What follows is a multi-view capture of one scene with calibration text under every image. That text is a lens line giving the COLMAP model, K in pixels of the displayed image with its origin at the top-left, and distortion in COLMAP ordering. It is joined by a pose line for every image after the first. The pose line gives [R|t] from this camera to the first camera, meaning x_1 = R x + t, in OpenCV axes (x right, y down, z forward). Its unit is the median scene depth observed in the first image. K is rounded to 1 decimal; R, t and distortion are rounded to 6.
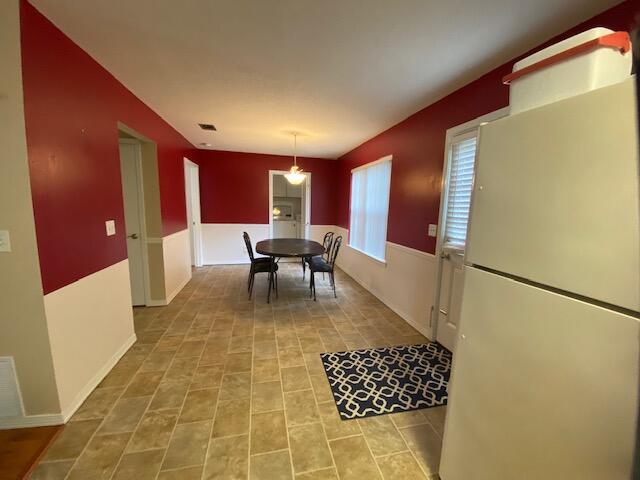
lens RADIAL K [[259.4, 0, 316.4], [0, 259.4, 241.6], [0, 0, 1]] dist [-0.004329, -0.007514]
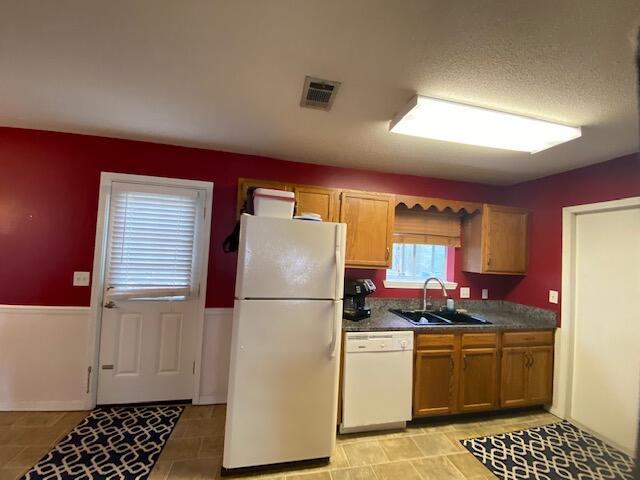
lens RADIAL K [[259.4, 0, 322.7], [0, 259.4, 241.1], [0, 0, 1]] dist [-0.004329, -0.007514]
pose [[0.019192, 0.017255, 0.999667, -0.296347], [0.100576, 0.994746, -0.019101, -0.054008], [-0.994744, 0.100909, 0.017356, 0.136199]]
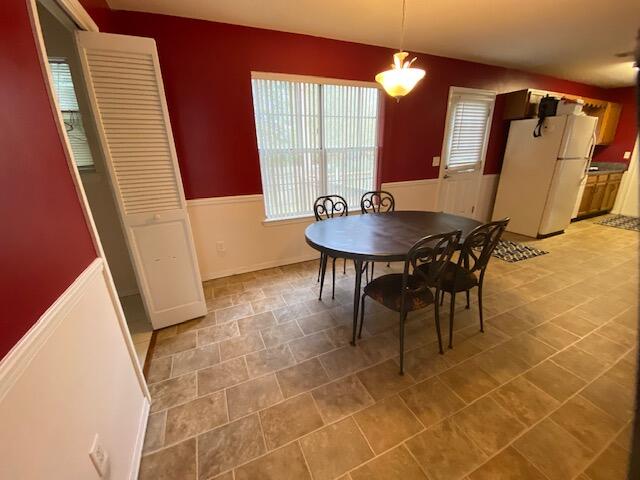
lens RADIAL K [[259.4, 0, 310.8], [0, 259.4, 243.0], [0, 0, 1]] dist [-0.004329, -0.007514]
pose [[-0.183188, -0.344679, 0.920673, -0.666093], [0.166001, 0.912227, 0.374547, -0.212887], [-0.968961, 0.221445, -0.109892, 1.455890]]
